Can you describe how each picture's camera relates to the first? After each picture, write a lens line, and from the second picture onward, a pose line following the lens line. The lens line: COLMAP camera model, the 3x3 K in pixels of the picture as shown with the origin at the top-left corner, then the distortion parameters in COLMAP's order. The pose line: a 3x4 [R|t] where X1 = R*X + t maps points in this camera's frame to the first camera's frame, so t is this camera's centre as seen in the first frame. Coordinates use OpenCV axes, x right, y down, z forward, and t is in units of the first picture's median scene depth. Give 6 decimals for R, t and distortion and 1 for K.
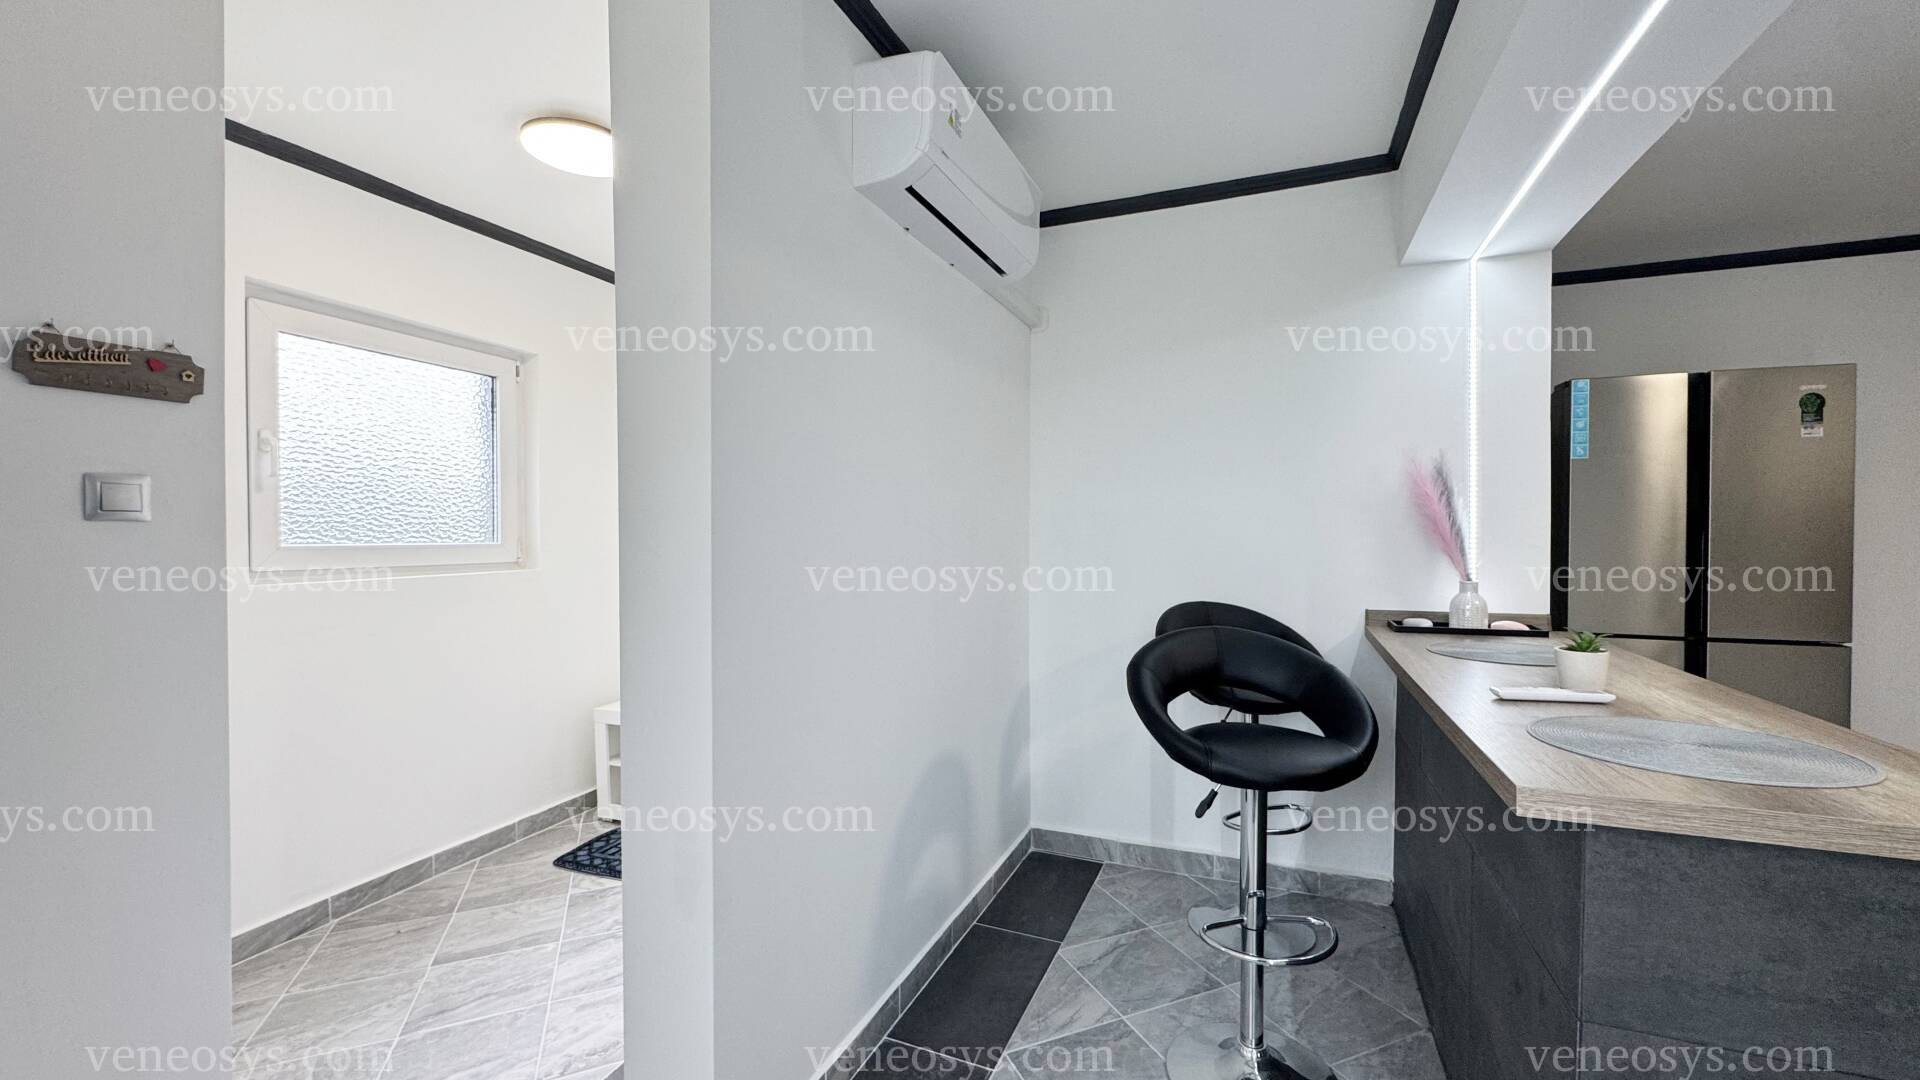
lens RADIAL K [[766.3, 0, 964.5], [0, 766.3, 543.7], [0, 0, 1]] dist [-0.001129, -0.000793]
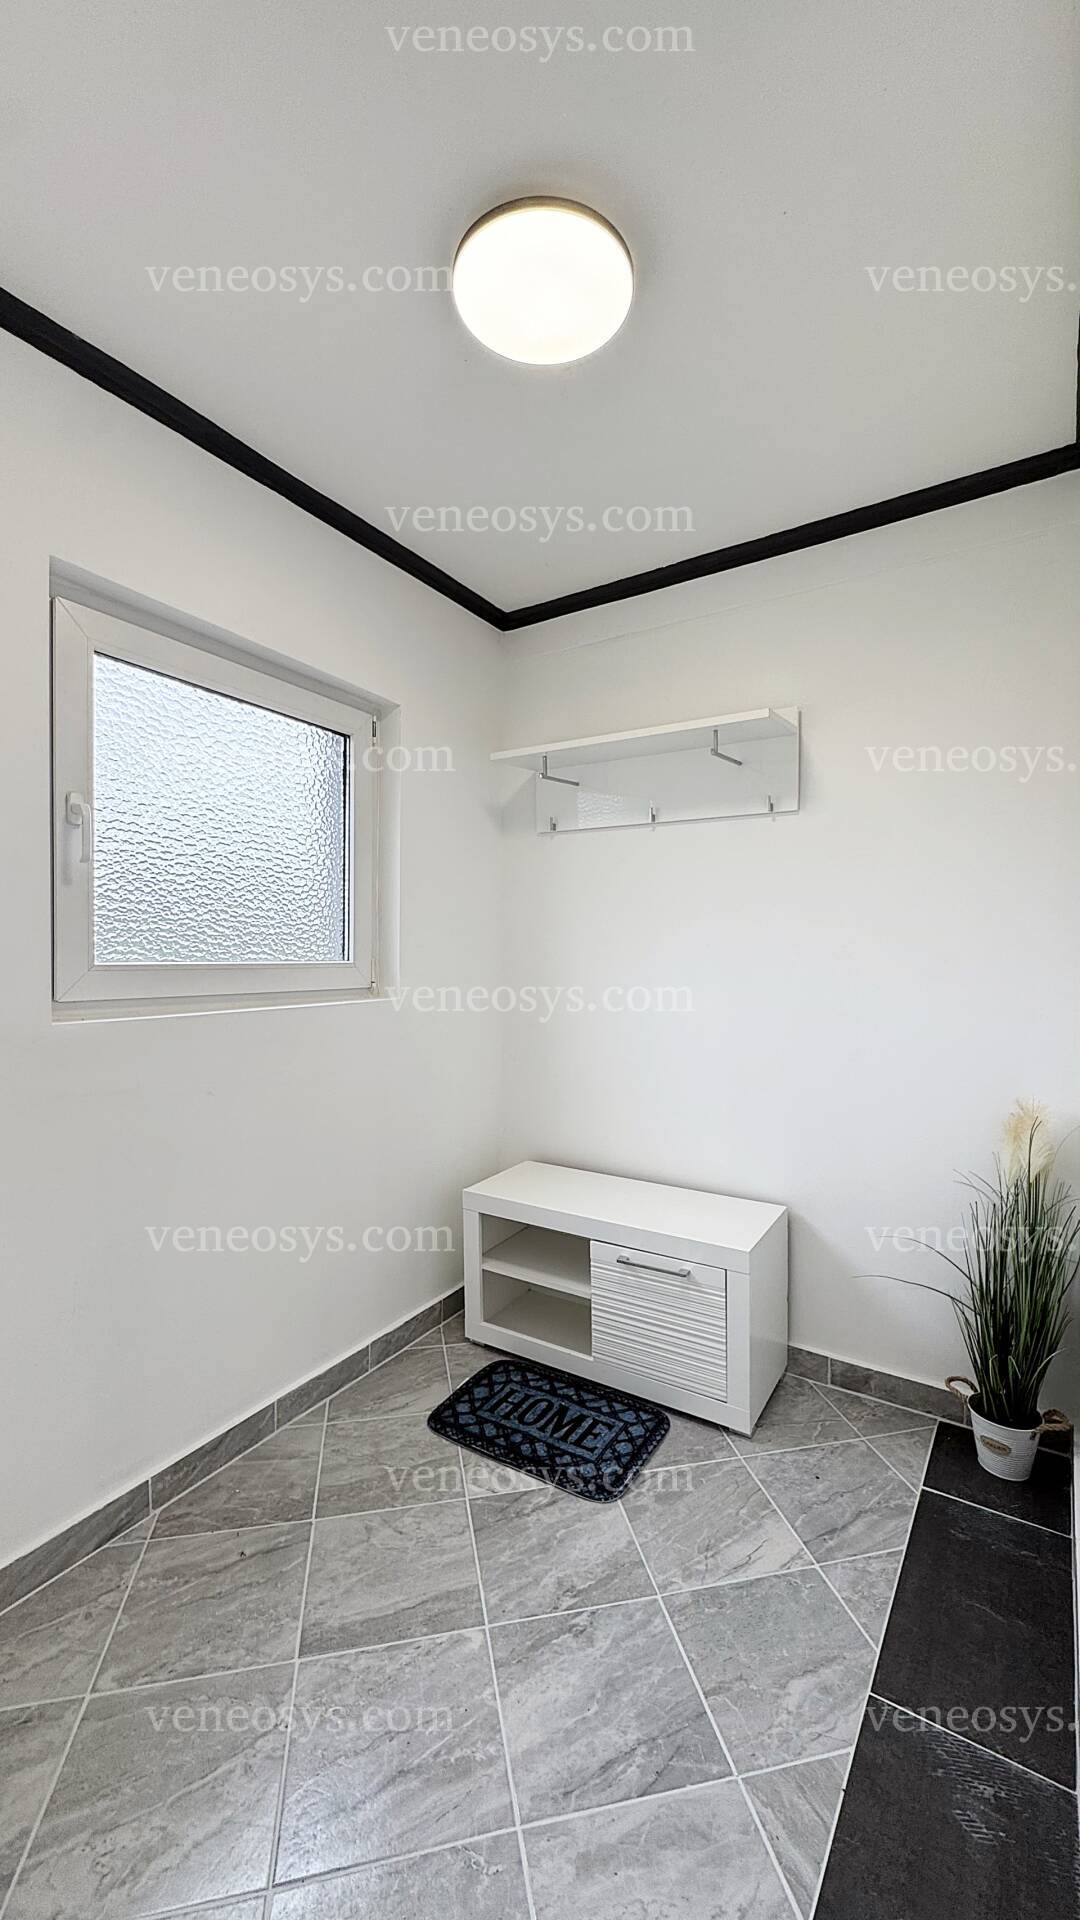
lens RADIAL K [[766.3, 0, 539.2], [0, 766.3, 962.0], [0, 0, 1]] dist [-0.001129, -0.000793]
pose [[0.978807, 0.010097, -0.204538, -0.330318], [-0.010248, 0.999947, 0.000320, -0.002782], [0.204531, 0.001783, 0.978859, 0.373822]]
